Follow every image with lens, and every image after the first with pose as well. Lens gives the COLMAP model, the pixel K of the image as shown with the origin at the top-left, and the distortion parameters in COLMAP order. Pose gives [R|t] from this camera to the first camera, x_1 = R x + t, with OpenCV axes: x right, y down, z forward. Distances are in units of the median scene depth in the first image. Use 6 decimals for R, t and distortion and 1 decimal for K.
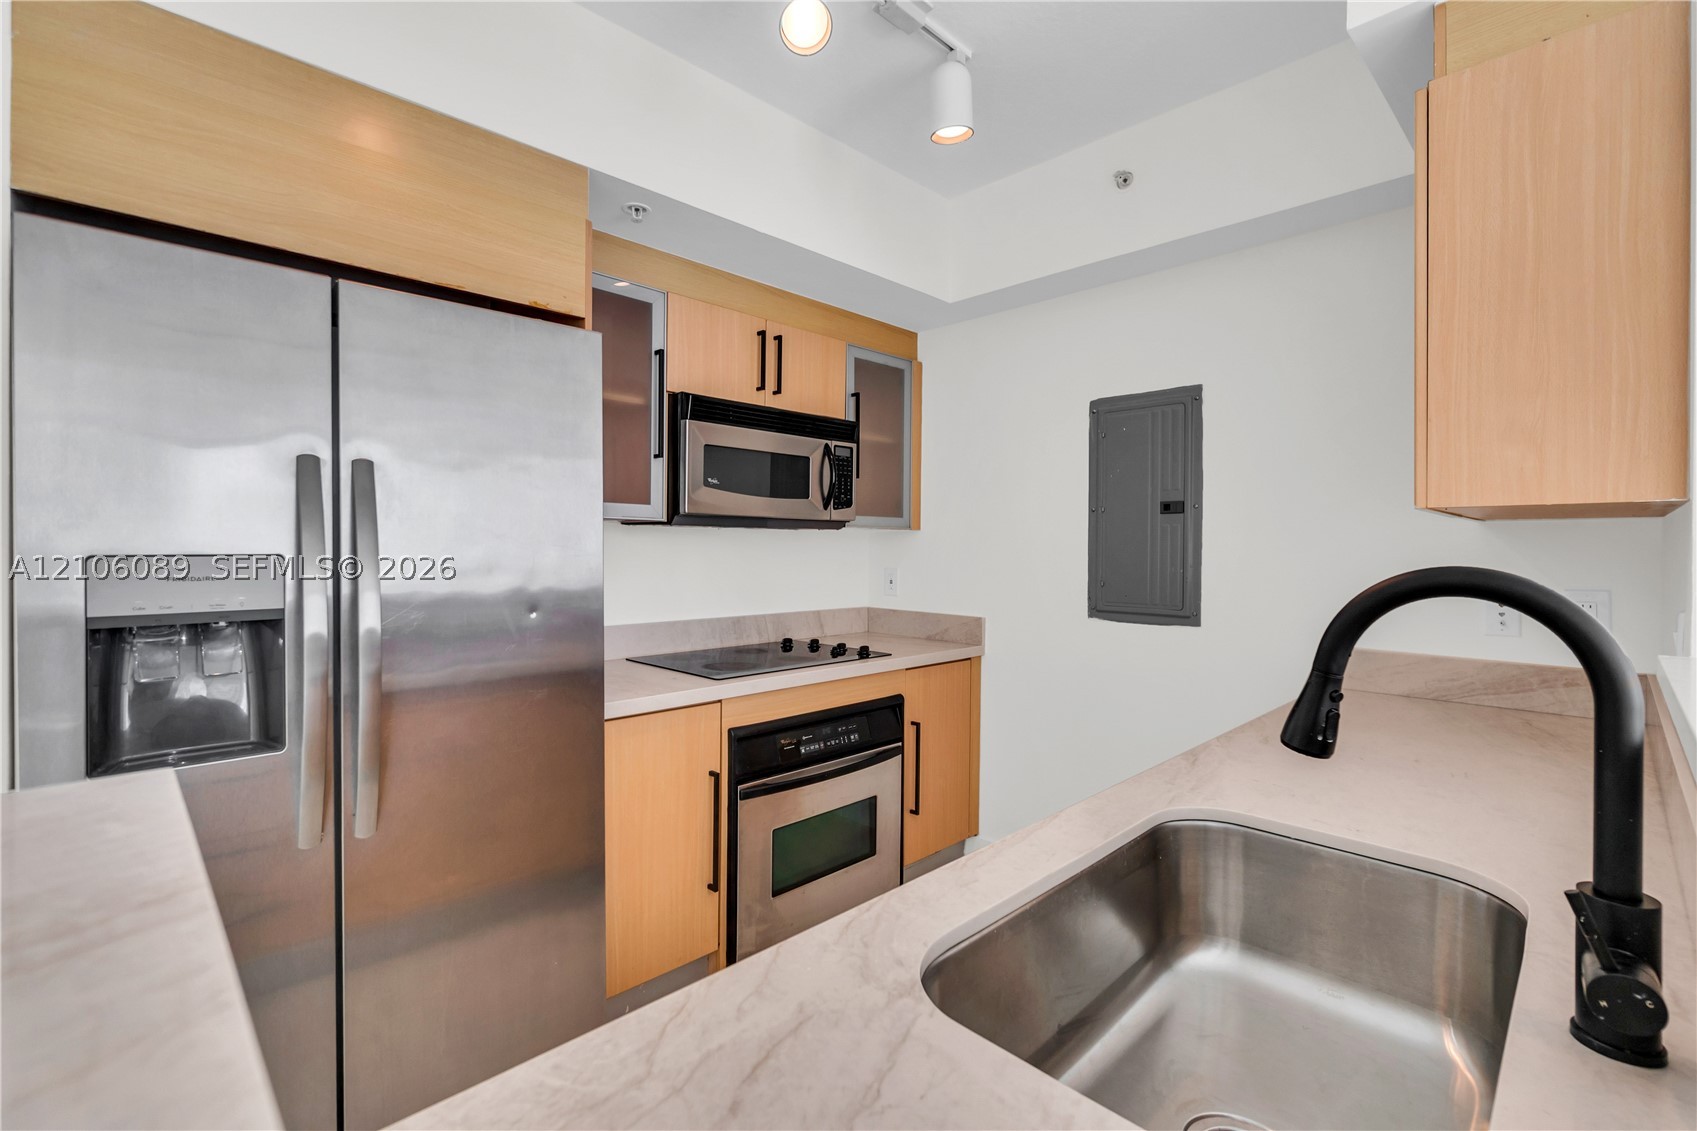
lens RADIAL K [[752.2, 0, 826.6], [0, 752.2, 559.0], [0, 0, 1]] dist [-0.001057, 0.000826]
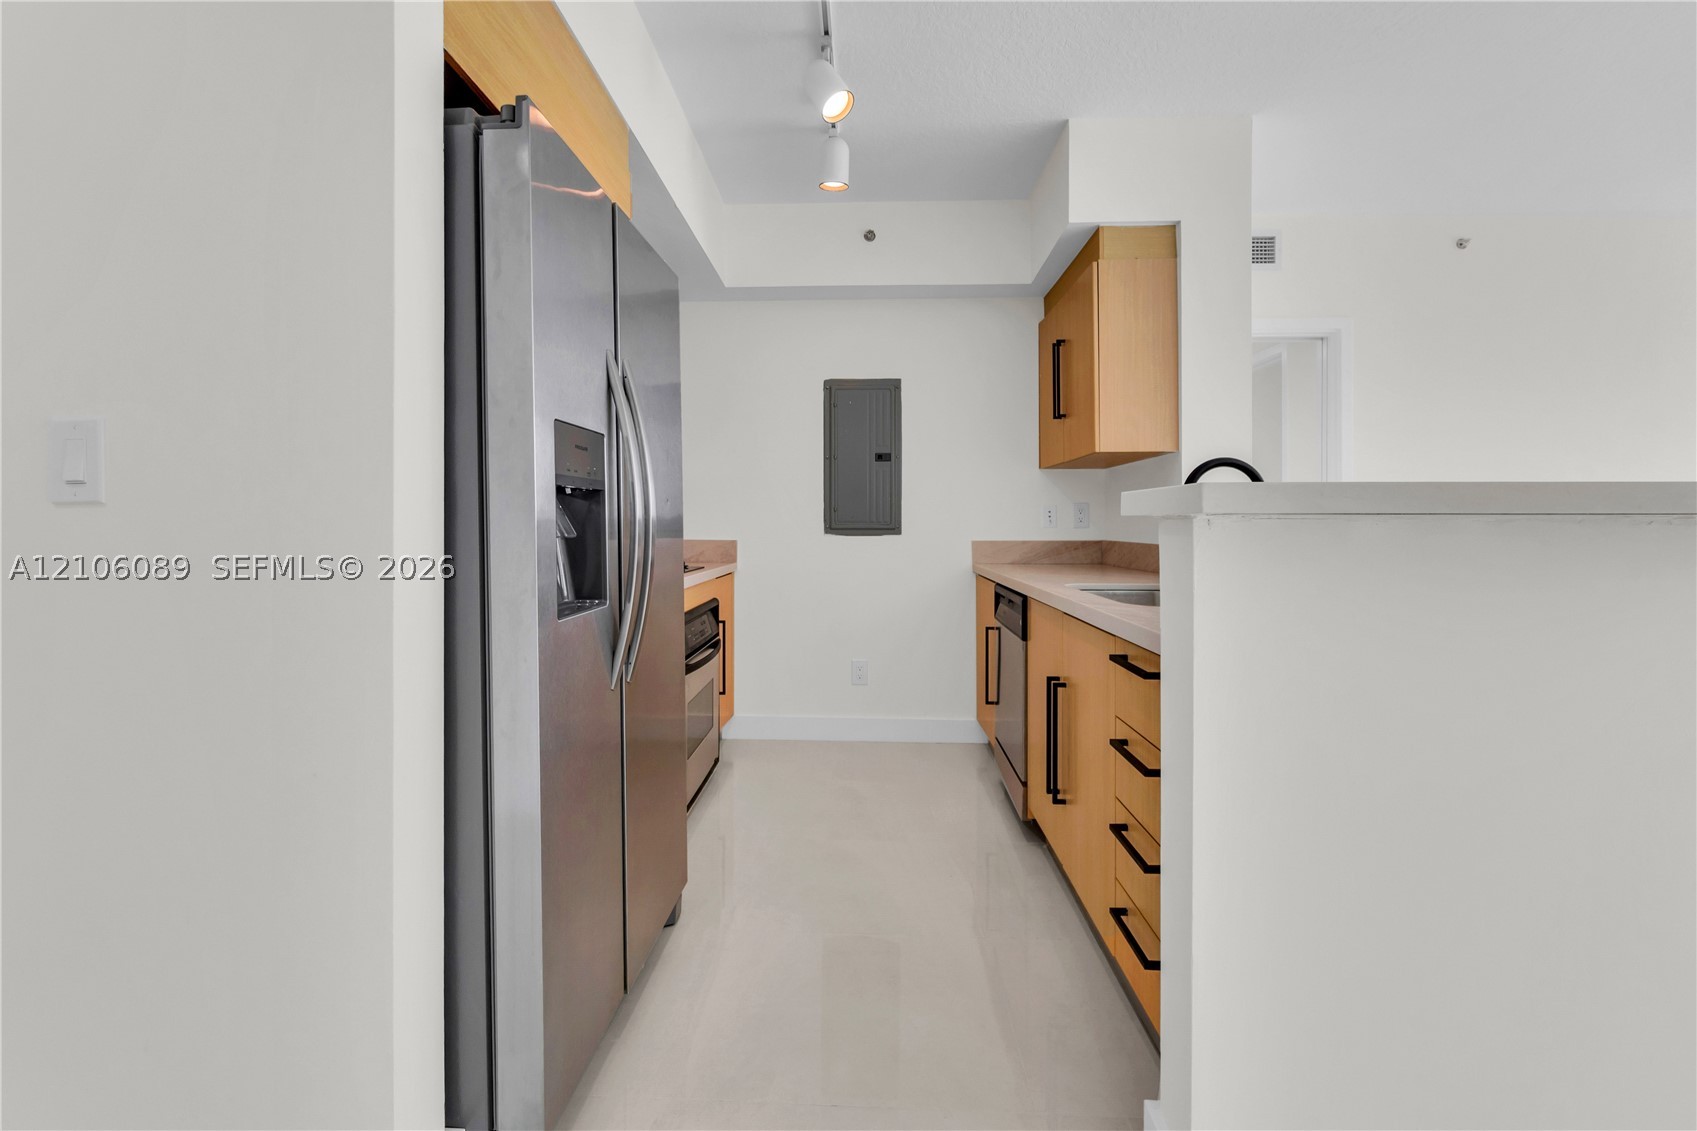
lens RADIAL K [[769.8, 0, 844.2], [0, 769.8, 527.6], [0, 0, 1]] dist [-0.000502, 0.000121]
pose [[0.721218, -0.009074, 0.692649, -0.690588], [0.015593, 0.999874, -0.003138, 0.079407], [-0.692533, 0.013063, 0.721268, -0.064626]]
